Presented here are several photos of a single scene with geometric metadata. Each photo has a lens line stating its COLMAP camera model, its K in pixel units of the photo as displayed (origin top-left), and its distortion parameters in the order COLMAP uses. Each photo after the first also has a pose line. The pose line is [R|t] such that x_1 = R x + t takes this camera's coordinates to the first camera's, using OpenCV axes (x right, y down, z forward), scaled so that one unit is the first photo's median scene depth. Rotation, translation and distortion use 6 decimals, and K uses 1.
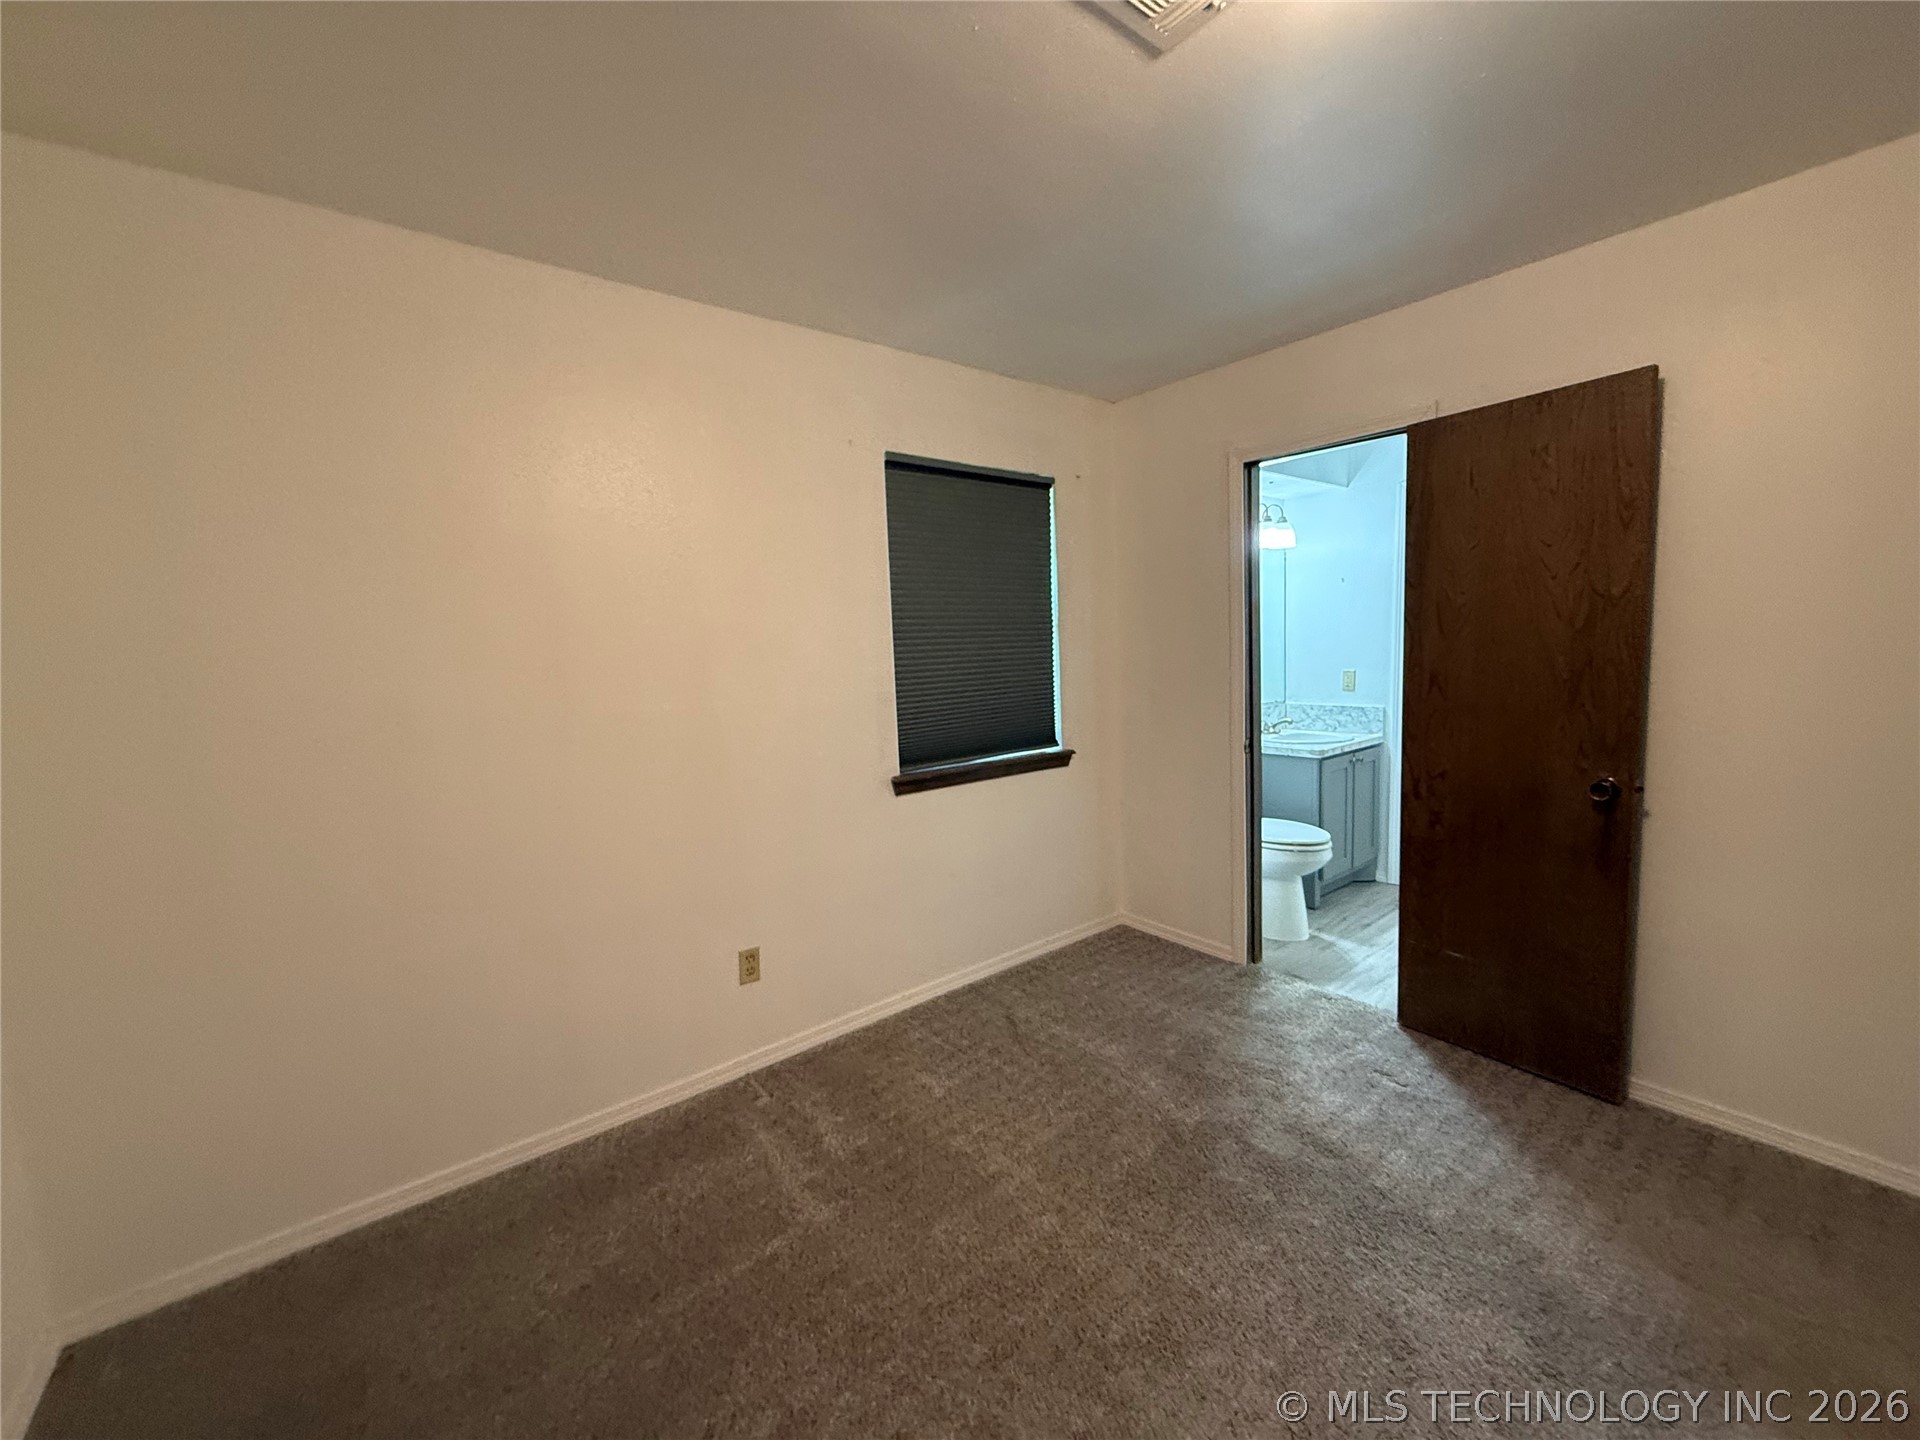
lens RADIAL K [[765.3, 0, 956.4], [0, 765.3, 718.3], [0, 0, 1]] dist [-0.000711, 0.000189]
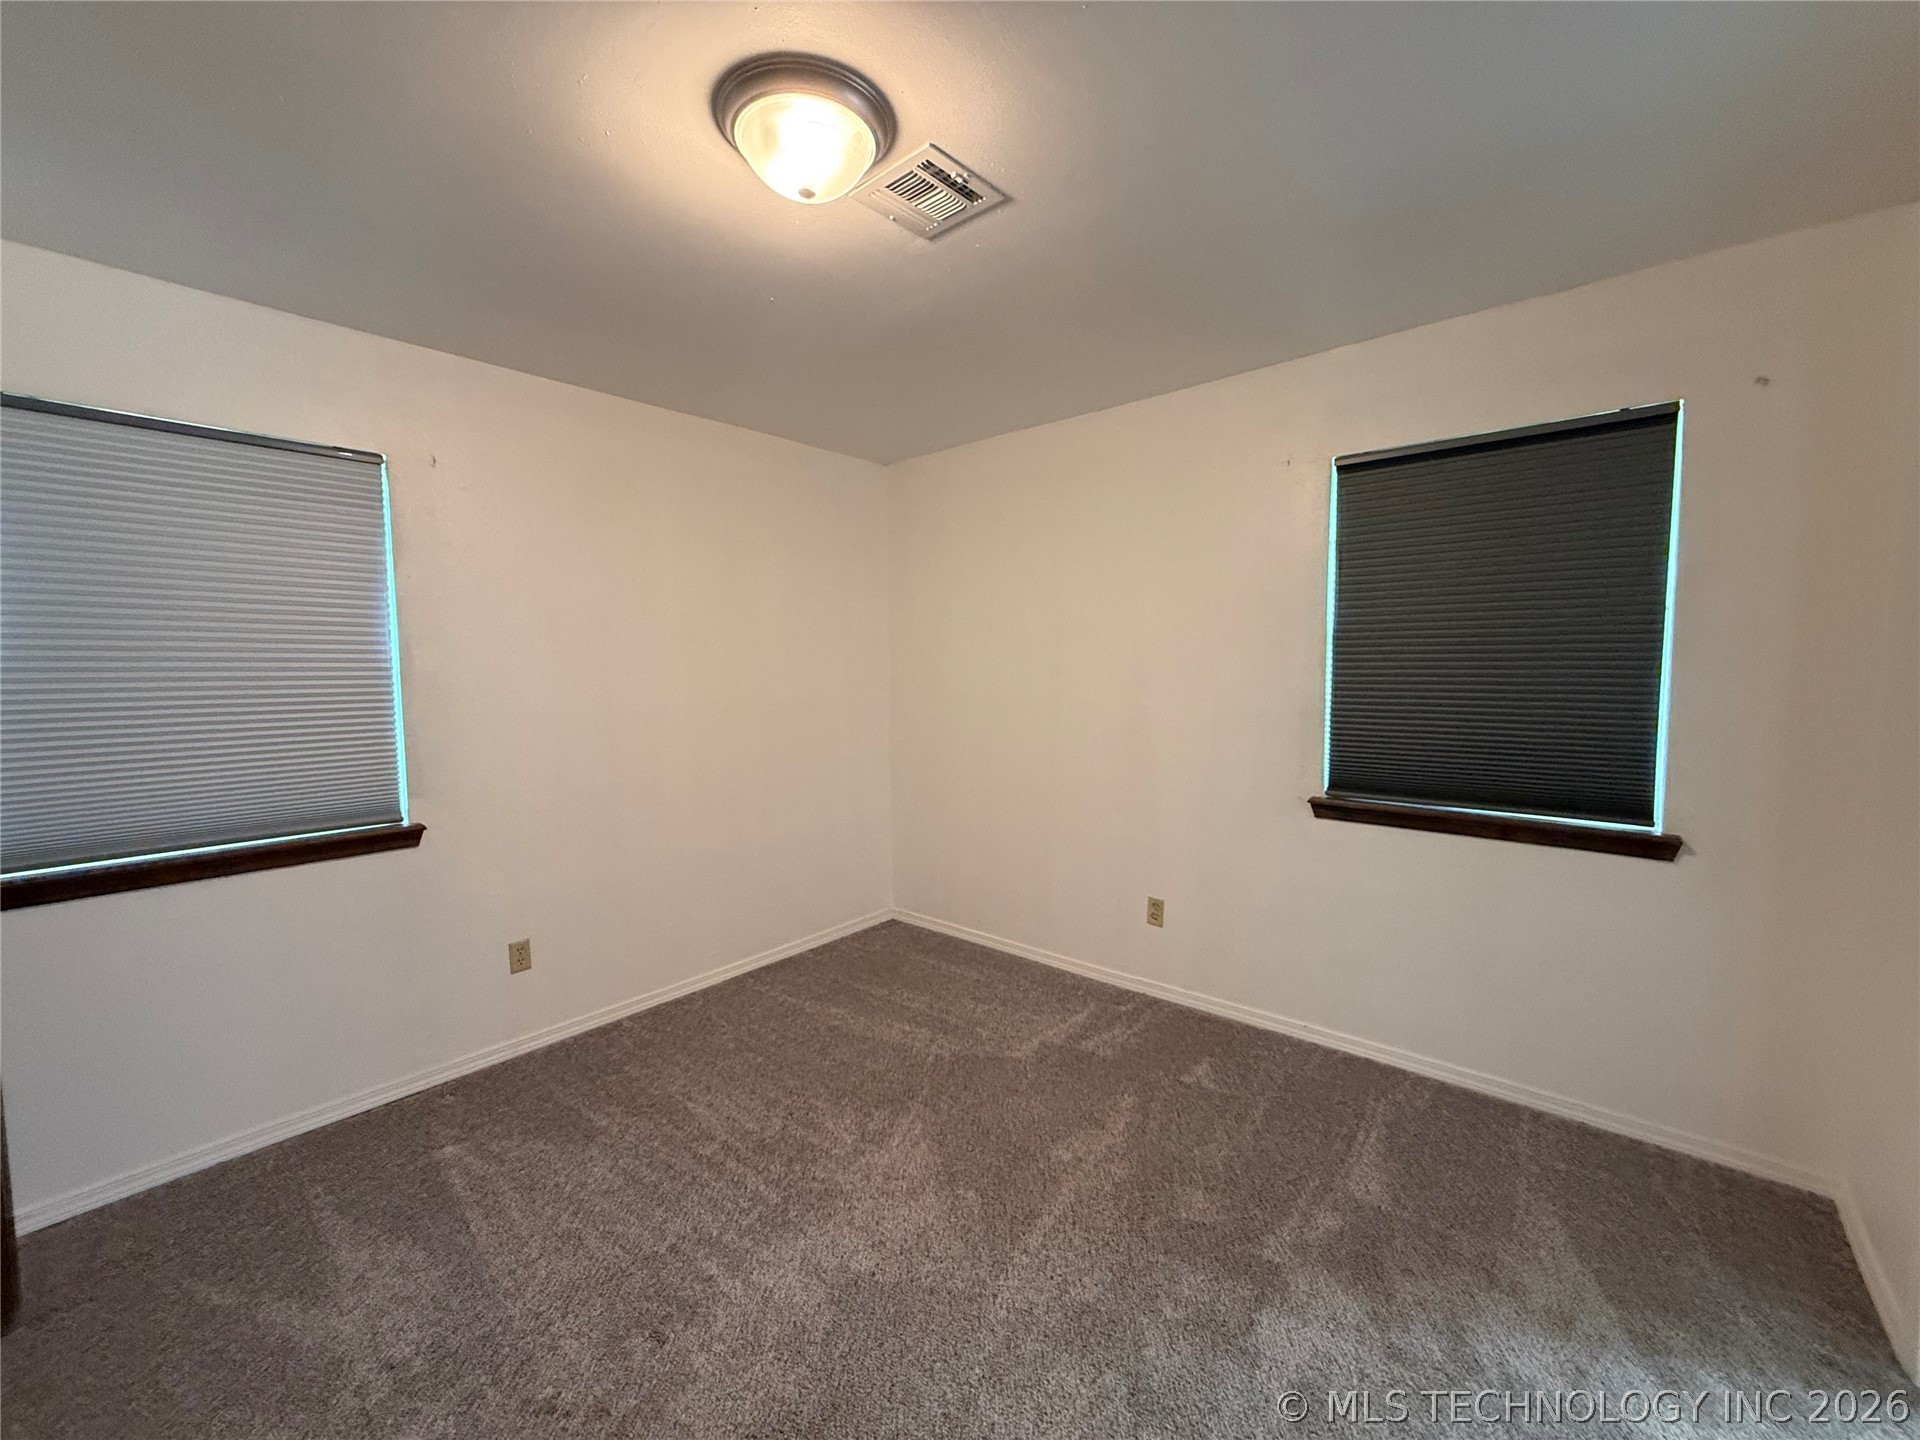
lens RADIAL K [[765.3, 0, 956.4], [0, 765.3, 718.3], [0, 0, 1]] dist [-0.000711, 0.000189]
pose [[0.182294, 0.102340, -0.977904, 0.728960], [-0.098557, 0.991461, 0.085387, -0.056278], [0.978292, 0.080814, 0.190824, 0.349973]]
